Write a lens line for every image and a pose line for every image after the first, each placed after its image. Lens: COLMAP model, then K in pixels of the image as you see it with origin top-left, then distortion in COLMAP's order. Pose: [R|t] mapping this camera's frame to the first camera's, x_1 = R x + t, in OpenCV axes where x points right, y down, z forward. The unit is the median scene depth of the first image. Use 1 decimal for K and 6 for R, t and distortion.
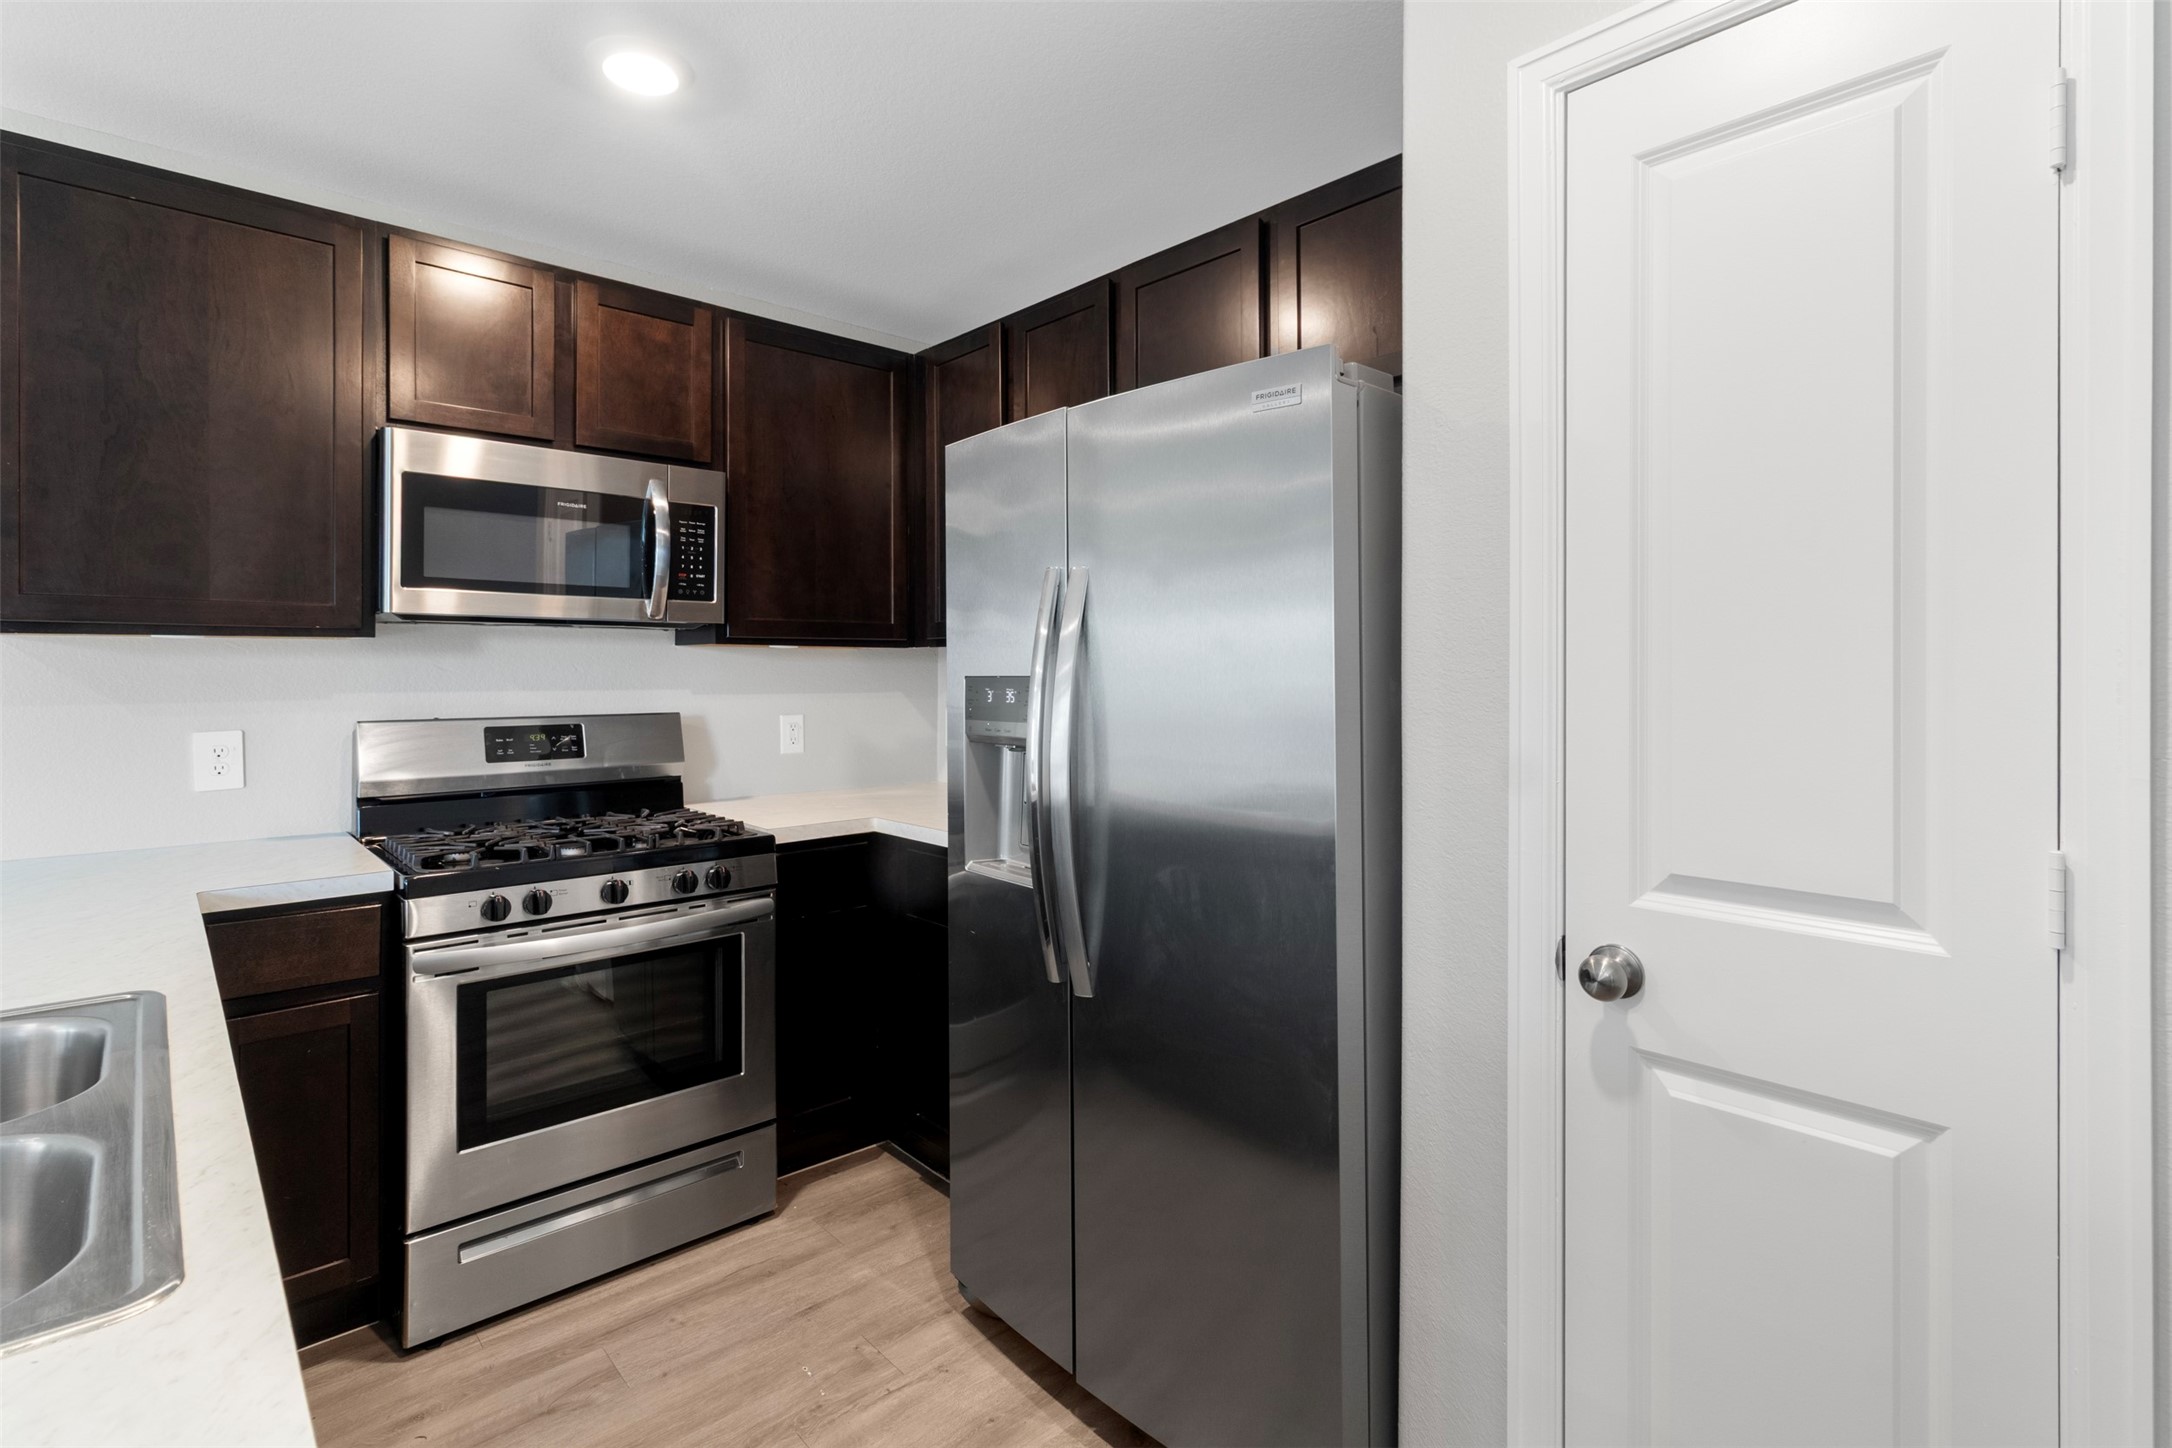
lens RADIAL K [[1022.2, 0, 1078.7], [0, 1022.2, 664.9], [0, 0, 1]] dist [0.001120, 0.000453]
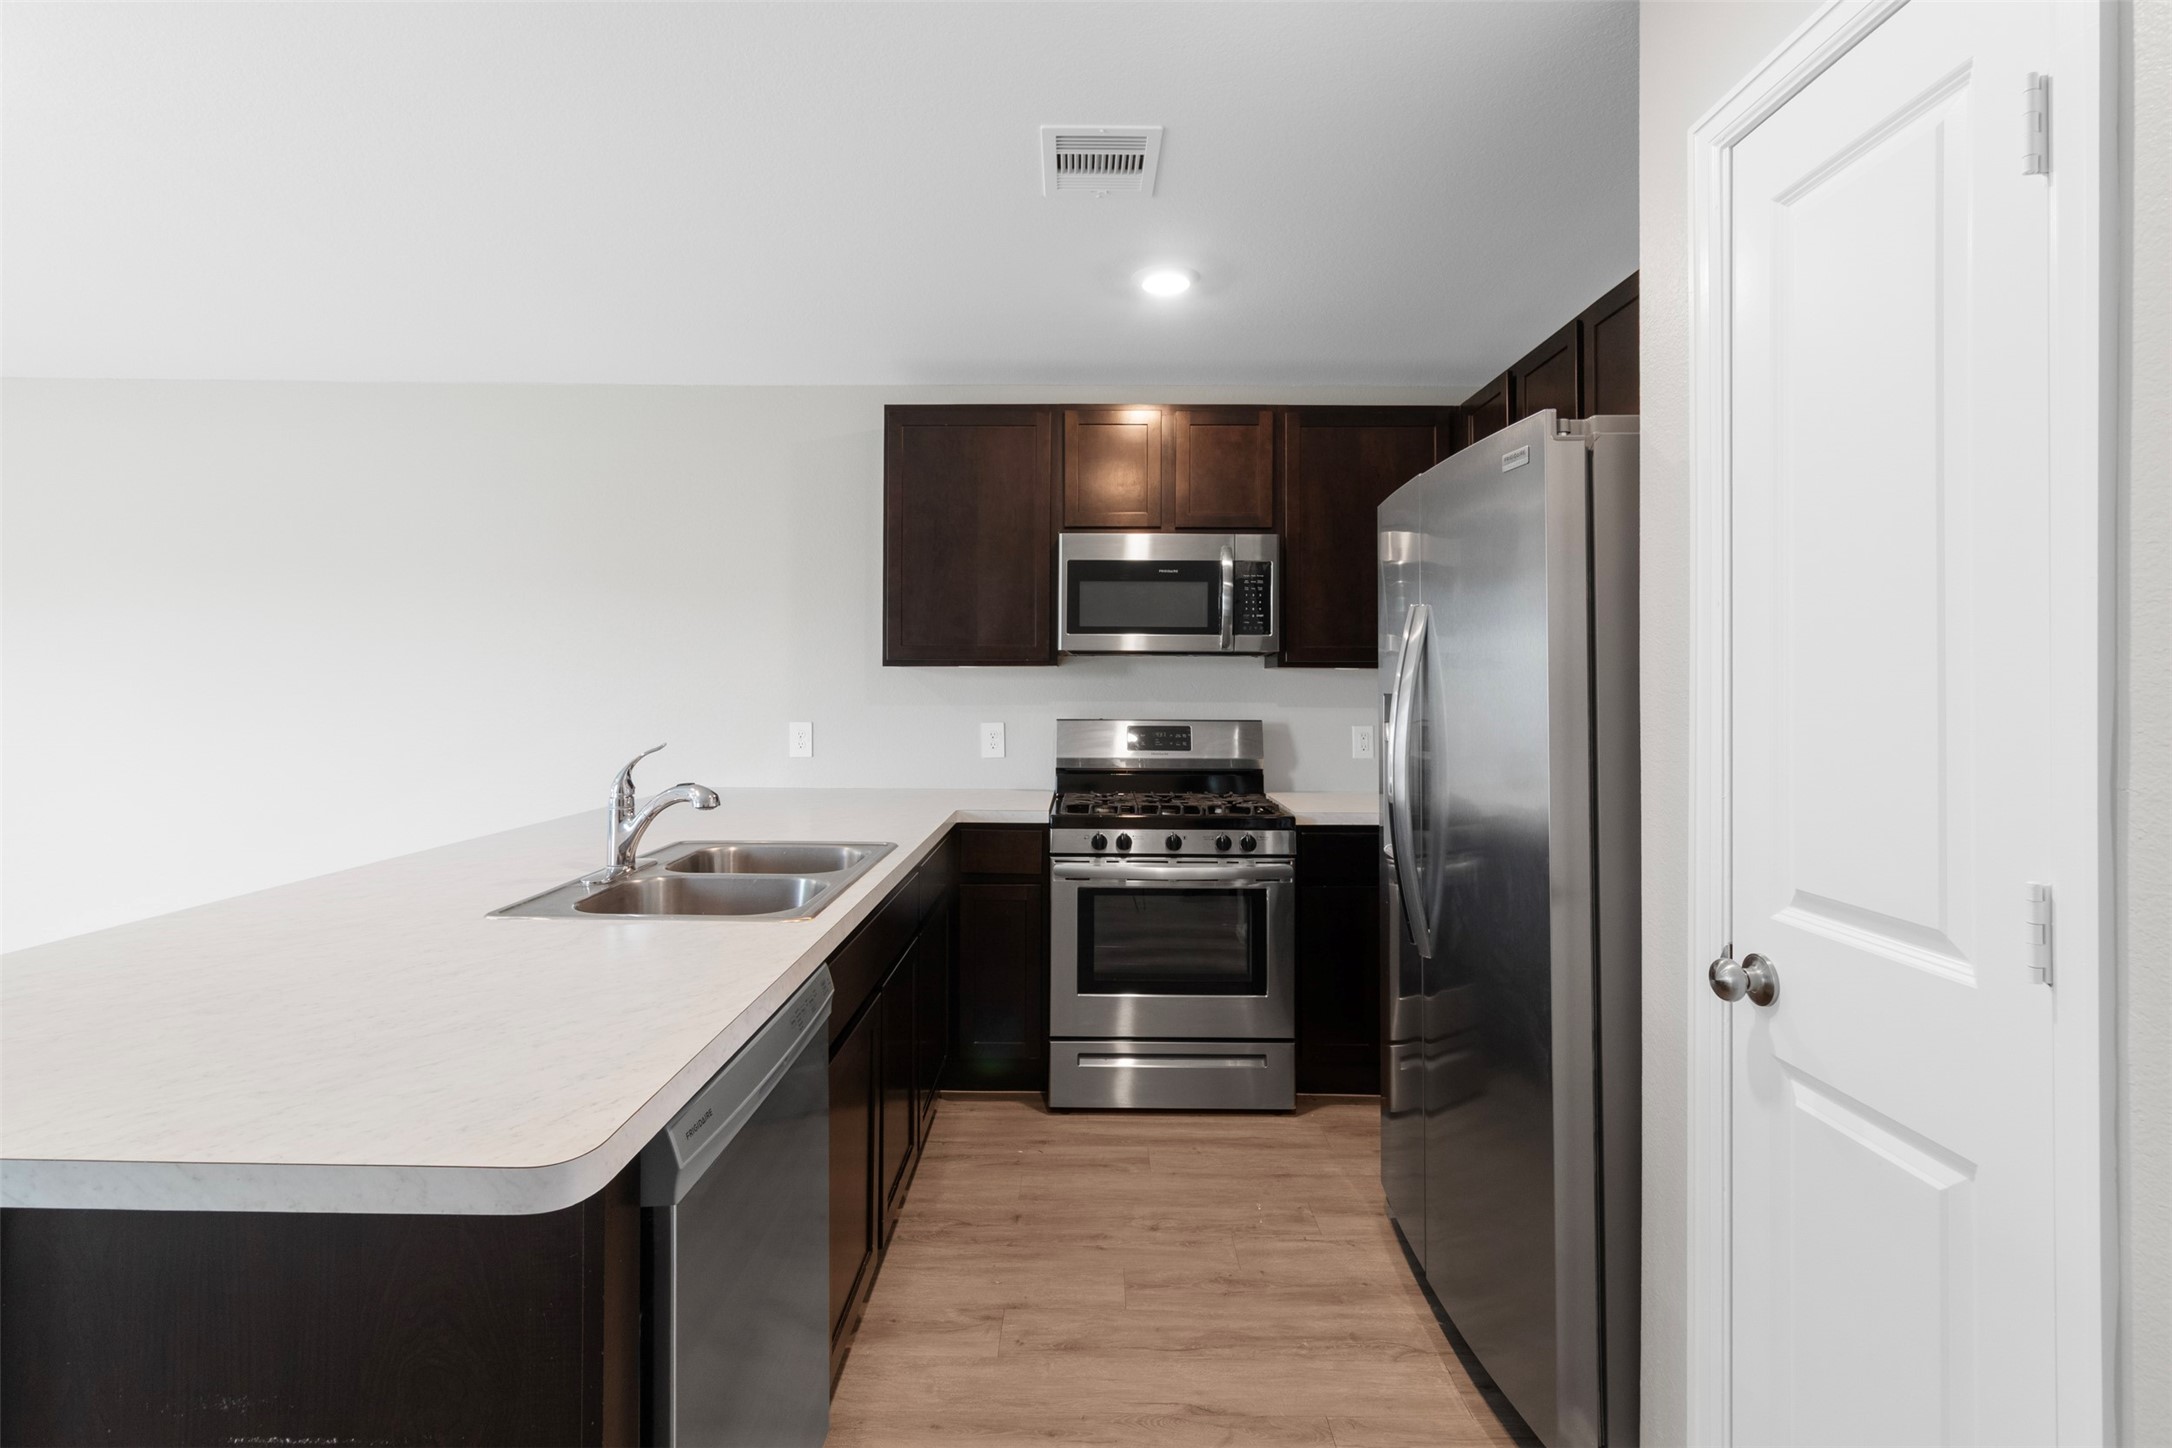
lens RADIAL K [[1022.2, 0, 1078.7], [0, 1022.2, 664.9], [0, 0, 1]] dist [0.001120, 0.000453]
pose [[0.733240, -0.010341, -0.679892, 0.438657], [-0.001427, 0.999859, -0.016747, -0.002041], [0.679969, 0.013249, 0.733121, -0.146128]]
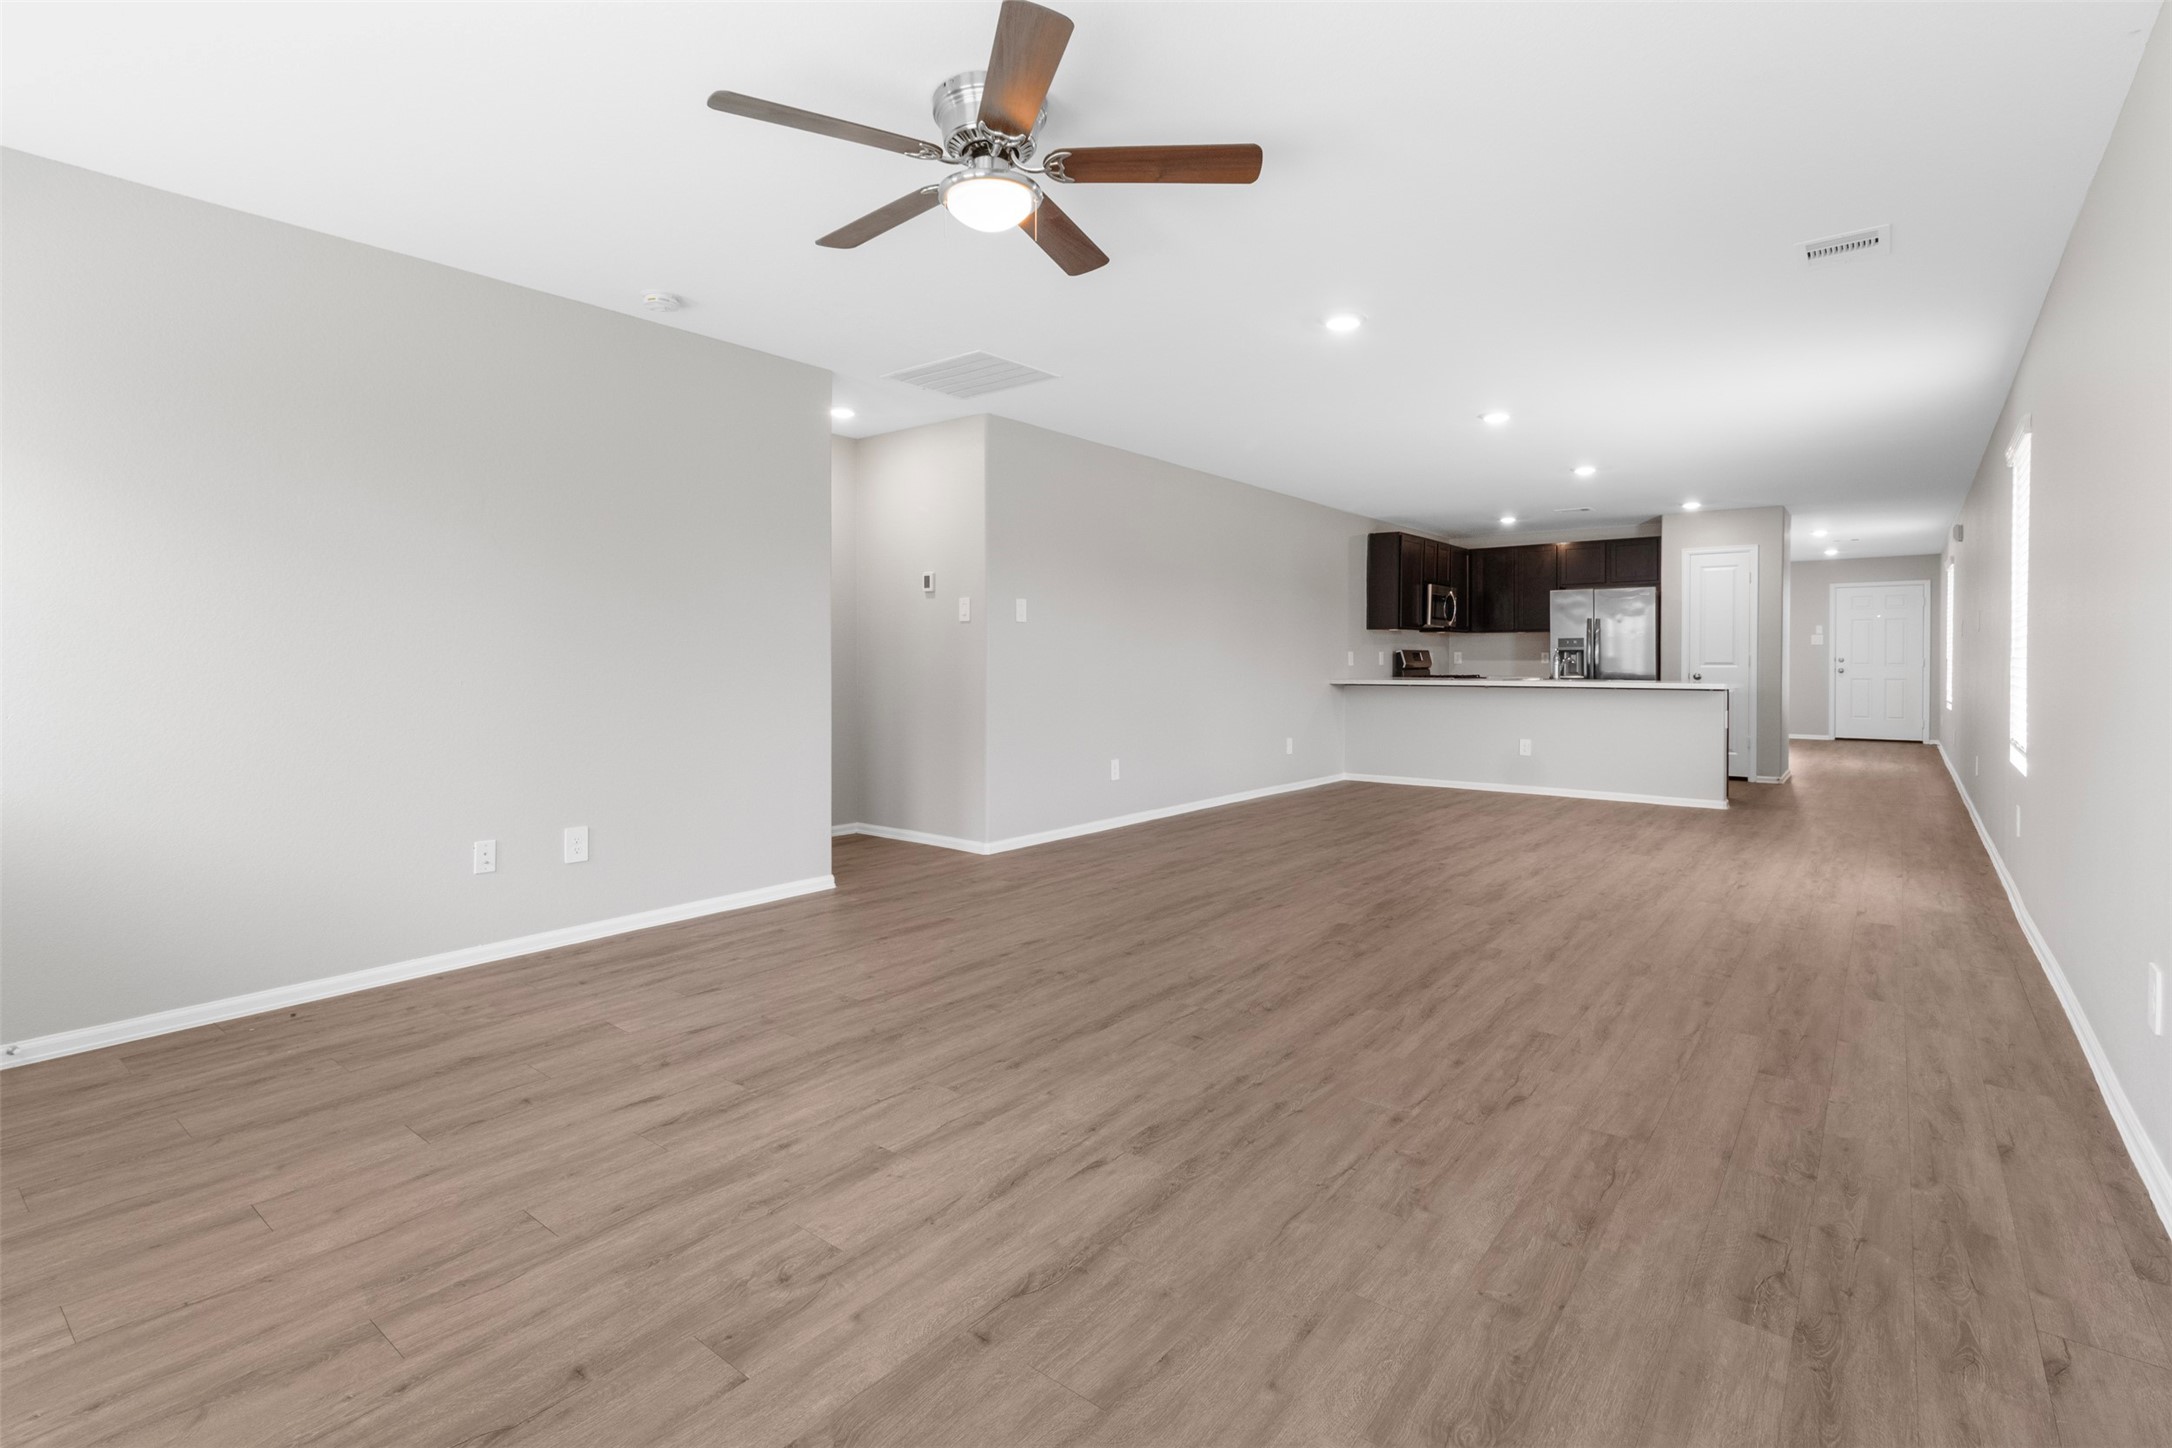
lens RADIAL K [[1022.2, 0, 1078.7], [0, 1022.2, 664.9], [0, 0, 1]] dist [0.001120, 0.000453]
pose [[0.987382, -0.002192, 0.158339, -3.050795], [0.000334, 0.999931, 0.011761, 0.076214], [-0.158354, -0.011560, 0.987315, -3.368171]]
